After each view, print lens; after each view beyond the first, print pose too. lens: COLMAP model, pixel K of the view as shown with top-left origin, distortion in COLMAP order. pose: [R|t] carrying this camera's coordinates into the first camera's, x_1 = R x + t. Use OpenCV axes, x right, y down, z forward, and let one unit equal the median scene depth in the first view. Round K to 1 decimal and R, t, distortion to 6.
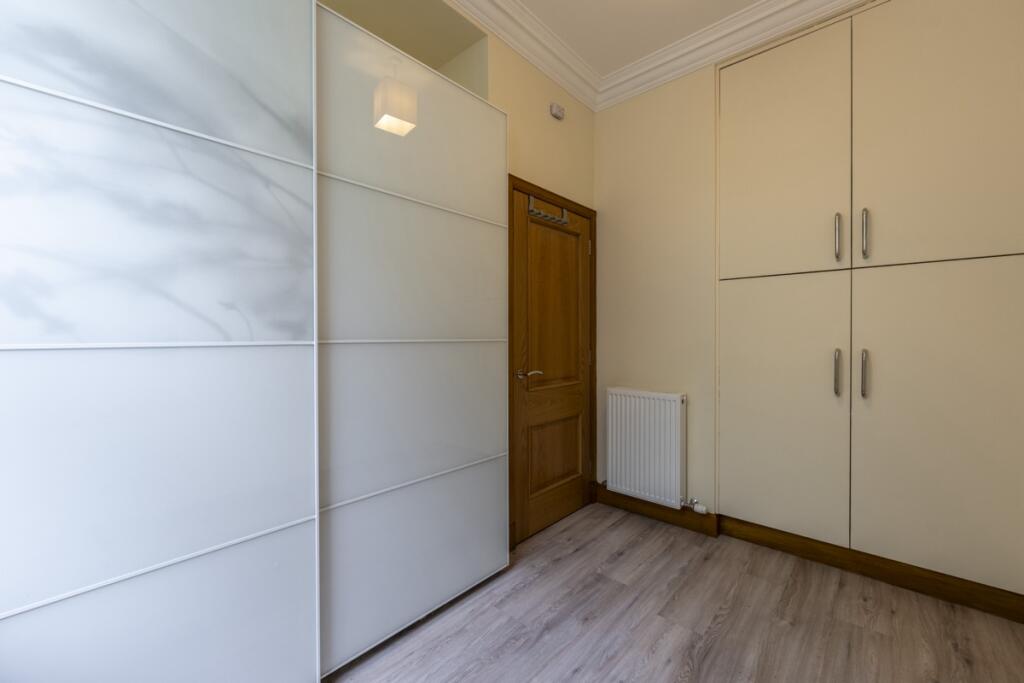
lens RADIAL K [[416.3, 0, 517.6], [0, 416.3, 340.6], [0, 0, 1]] dist [0.000318, 0.000148]
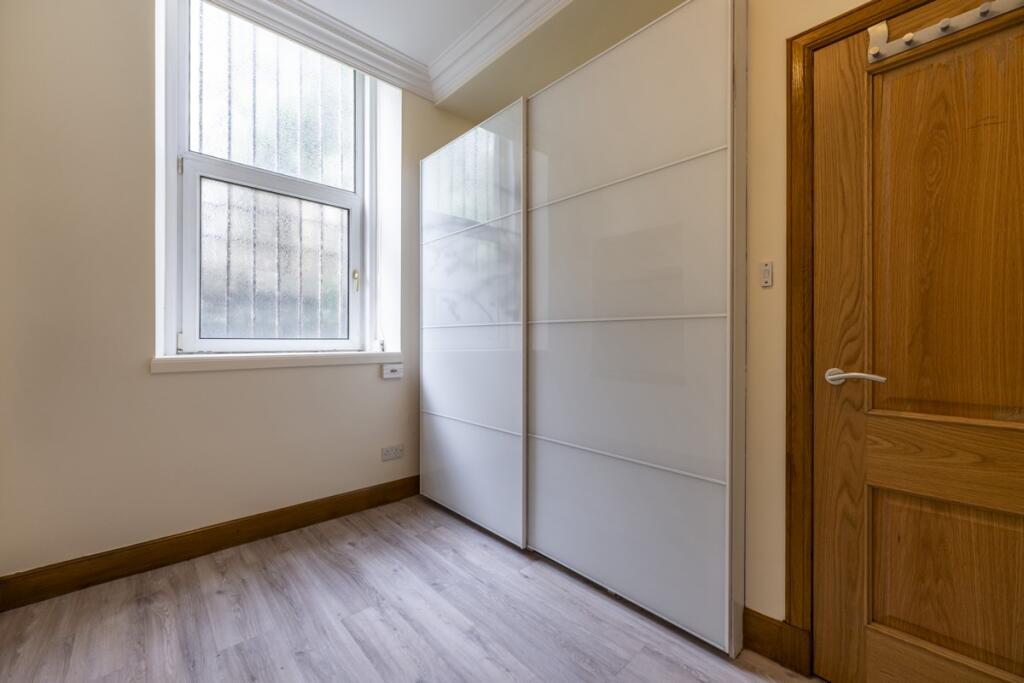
lens RADIAL K [[416.3, 0, 517.6], [0, 416.3, 340.6], [0, 0, 1]] dist [0.000318, 0.000148]
pose [[-0.101235, 0.006688, -0.994840, 0.826359], [-0.010039, 0.999920, 0.007744, 0.046396], [0.994812, 0.010771, -0.101160, 0.894013]]
